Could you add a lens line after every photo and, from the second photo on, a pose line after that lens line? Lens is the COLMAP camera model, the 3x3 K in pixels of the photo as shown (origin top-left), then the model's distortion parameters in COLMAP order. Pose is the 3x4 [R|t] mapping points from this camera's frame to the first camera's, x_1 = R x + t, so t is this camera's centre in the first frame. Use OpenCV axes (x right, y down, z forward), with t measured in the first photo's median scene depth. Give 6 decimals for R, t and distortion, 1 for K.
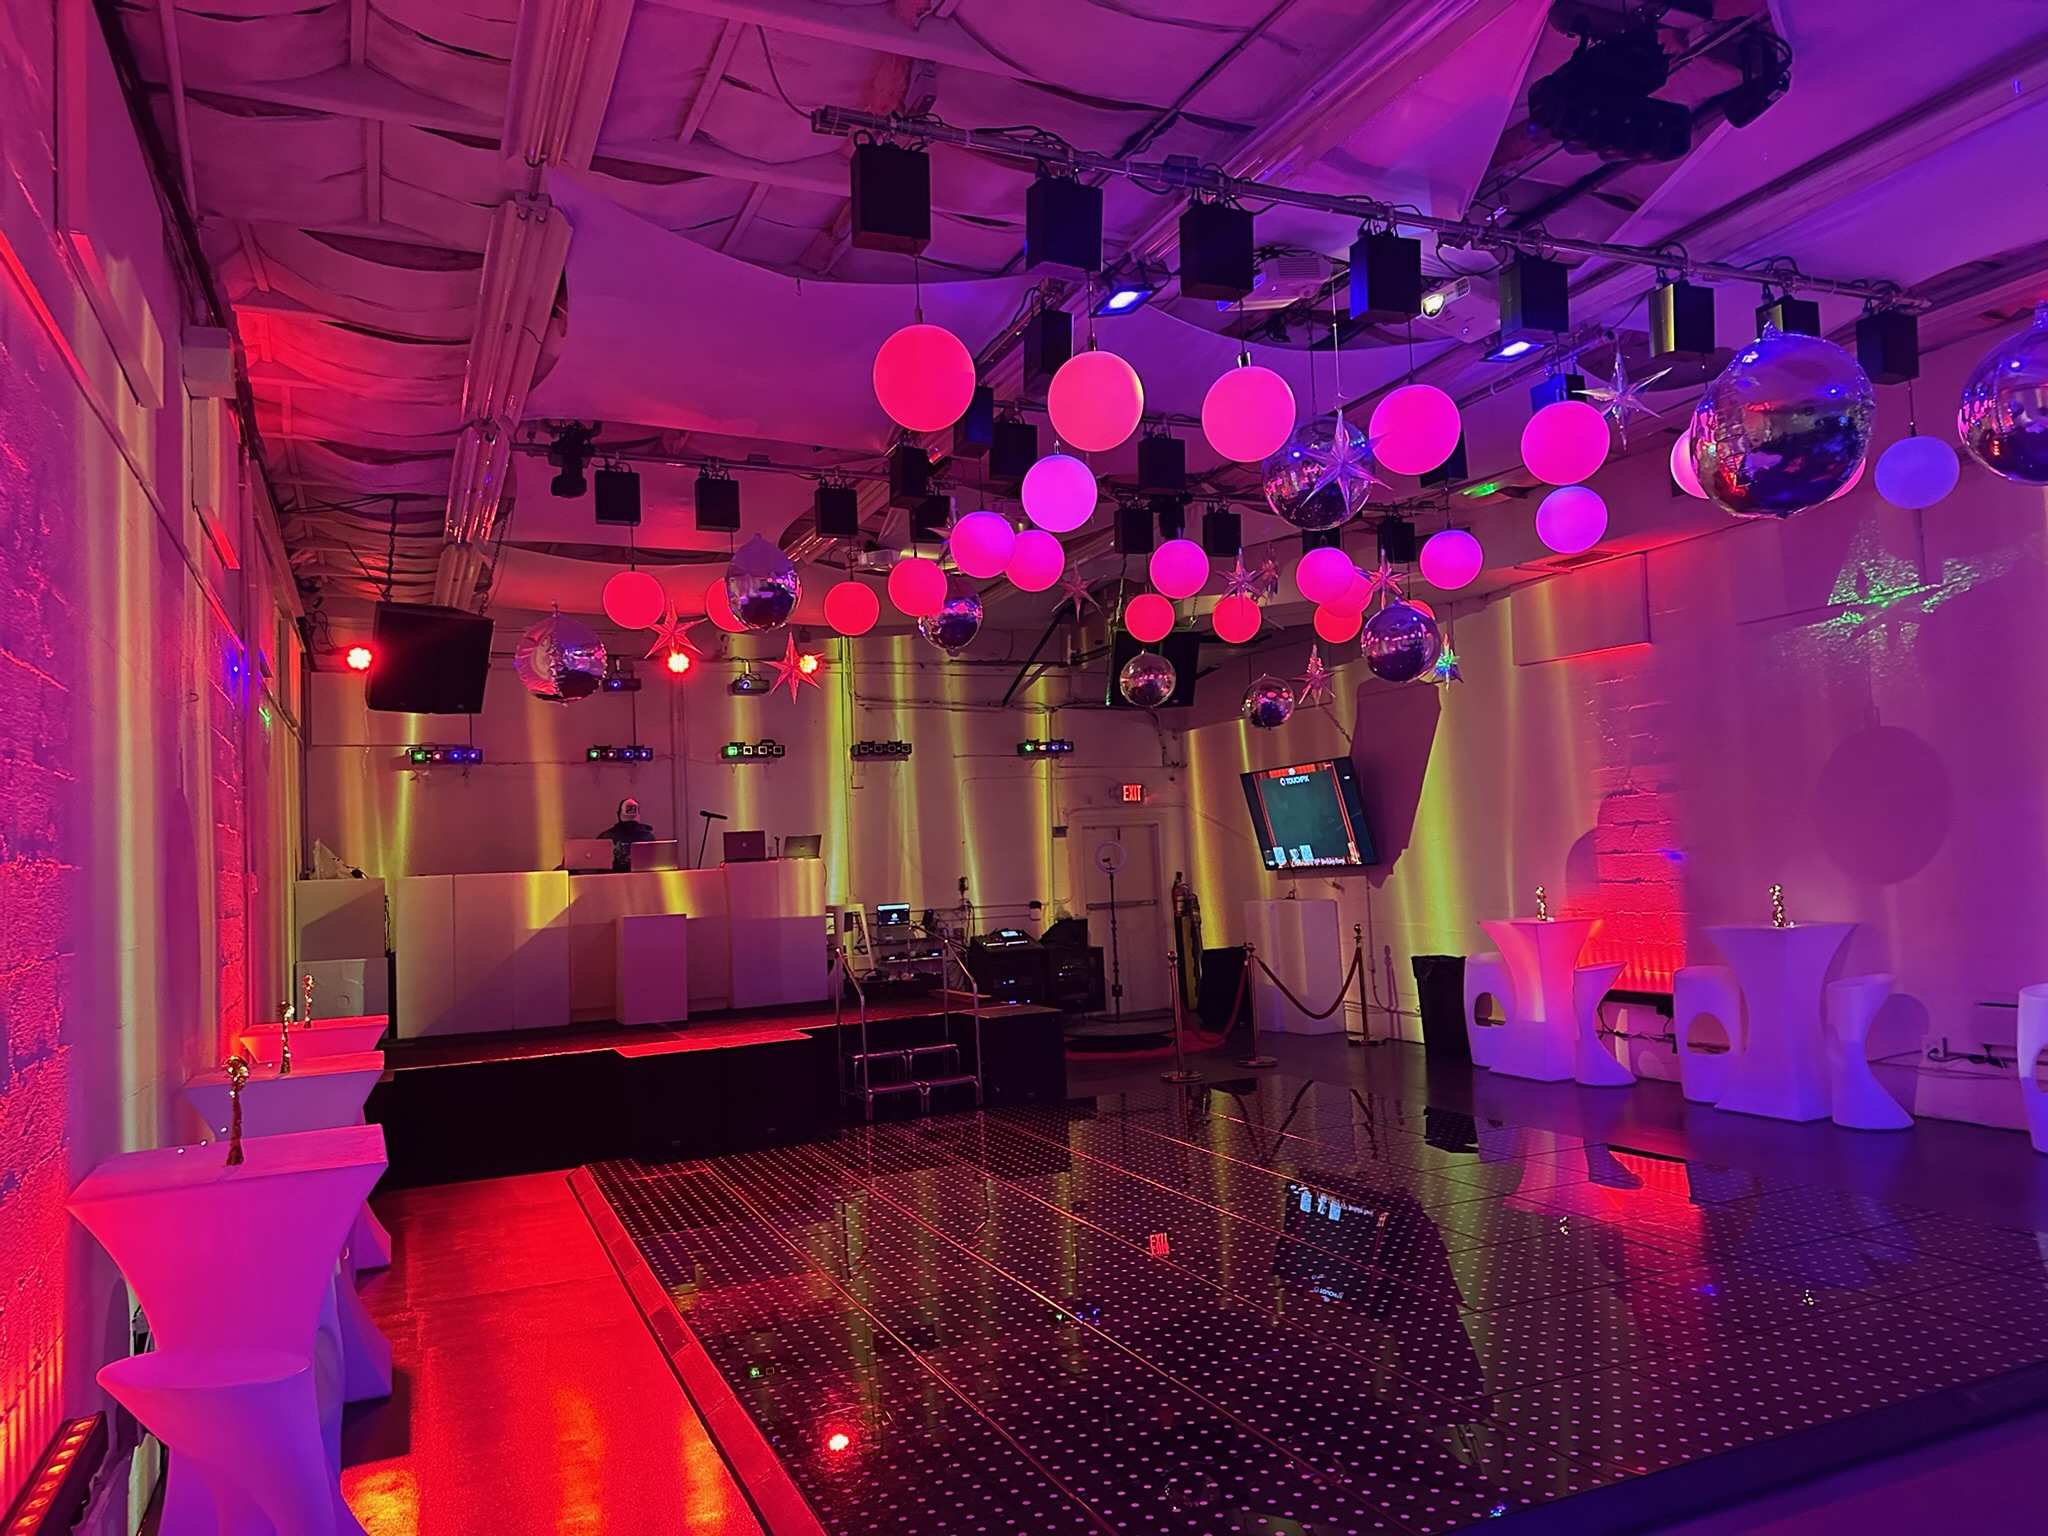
lens RADIAL K [[1392.5, 0, 1022.9], [0, 1392.5, 773.0], [0, 0, 1]] dist [0.010481, -0.001724]
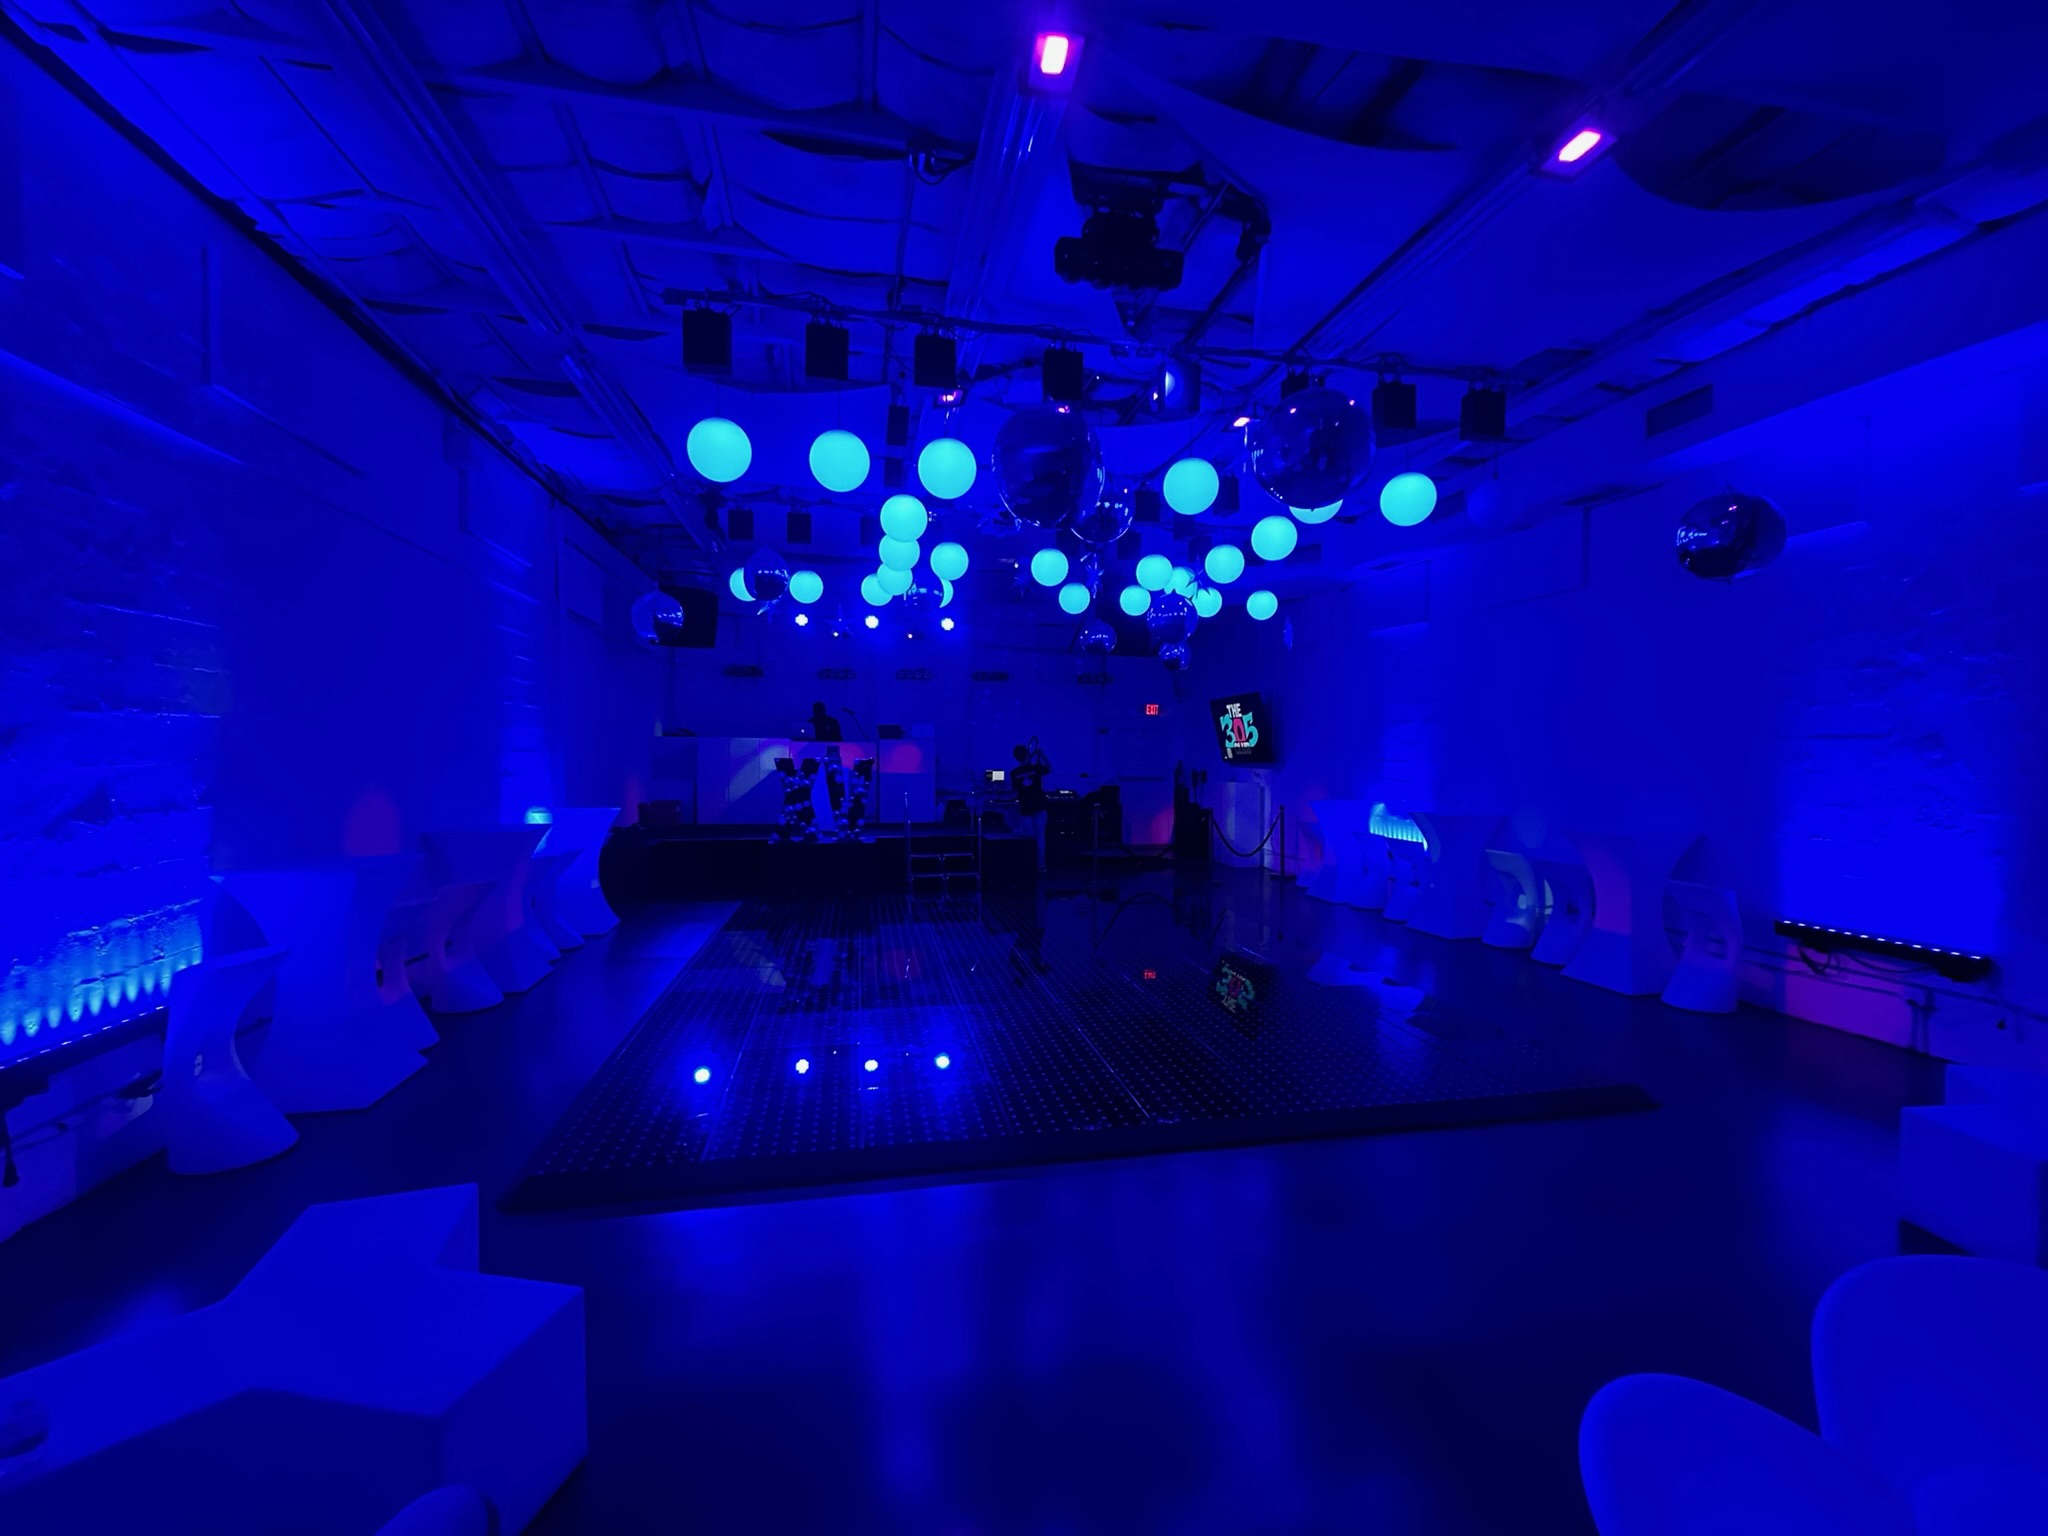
lens RADIAL K [[832.1, 0, 1023.4], [0, 832.1, 756.6], [0, 0, 1]] dist [-0.000923, 0.000127]
pose [[0.975626, 0.056092, -0.212149, 0.345951], [-0.039606, 0.995912, 0.081181, -0.011043], [0.215835, -0.070800, 0.973860, 0.055501]]
